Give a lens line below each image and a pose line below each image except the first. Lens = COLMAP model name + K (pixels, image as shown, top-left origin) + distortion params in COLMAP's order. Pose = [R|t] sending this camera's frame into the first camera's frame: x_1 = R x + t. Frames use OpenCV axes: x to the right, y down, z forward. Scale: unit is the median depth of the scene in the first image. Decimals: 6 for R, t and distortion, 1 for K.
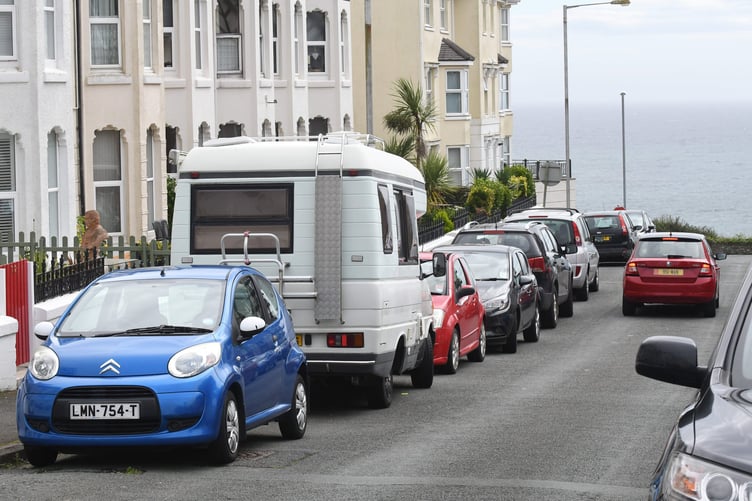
lens RADIAL K [[2329.5, 0, 376.0], [0, 2329.5, 250.5], [0, 0, 1]] dist [-0.291908, -0.972702]
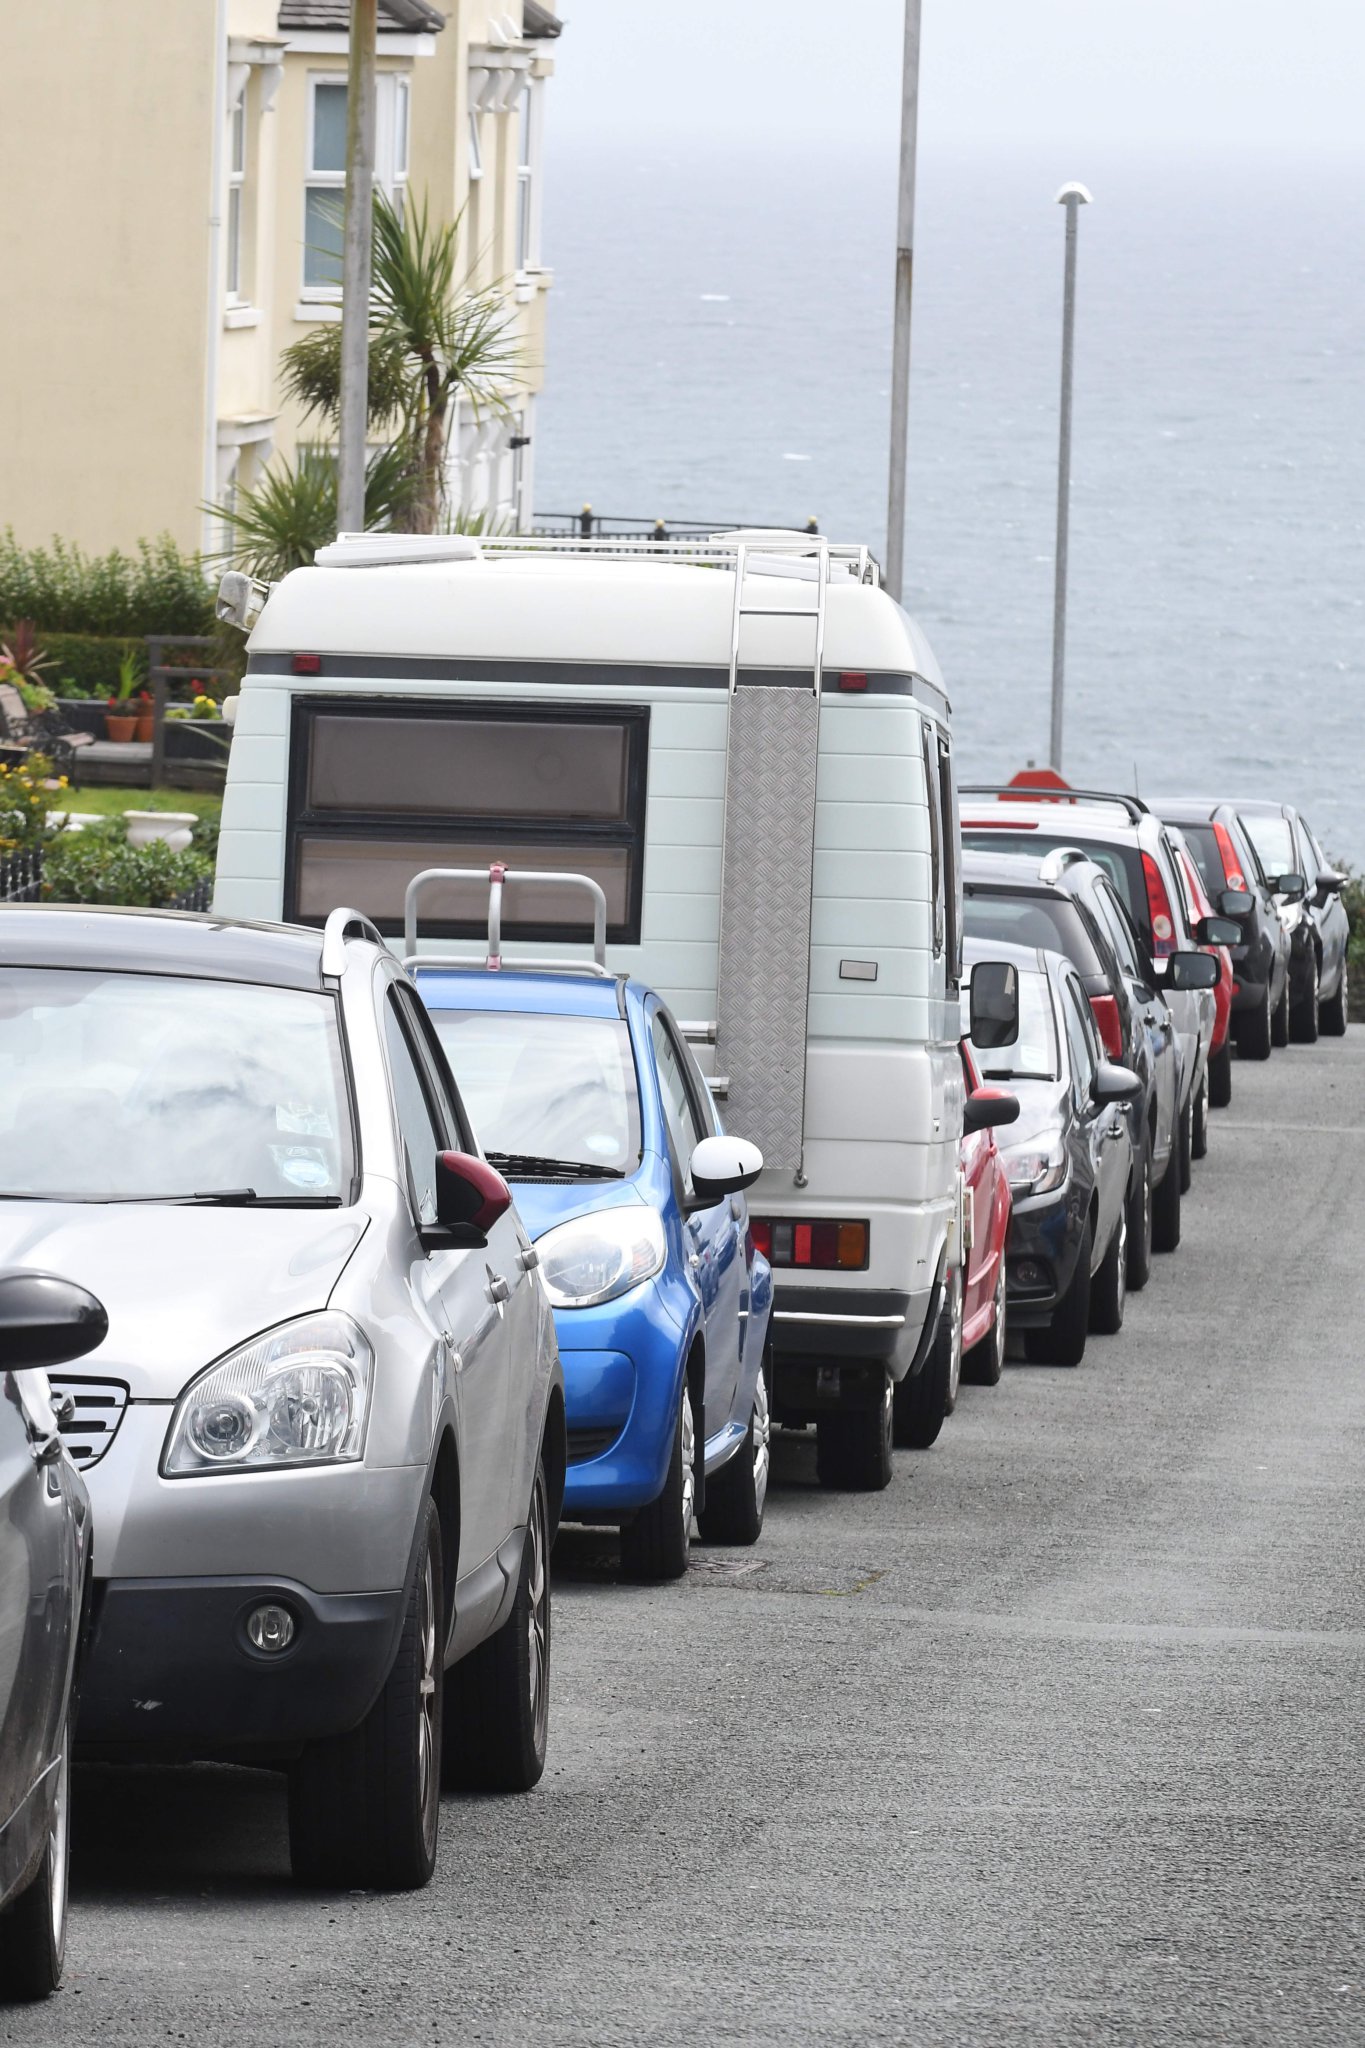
lens RADIAL K [[14456.2, 0, 683.5], [0, 14456.2, 977.4], [0, 0, 1]] dist [0.830426, 12.285786]
pose [[0.992432, 0.041515, 0.115565, -0.242822], [-0.041623, 0.999132, -0.001480, 0.007965], [-0.115527, -0.003342, 0.993299, -0.829382]]
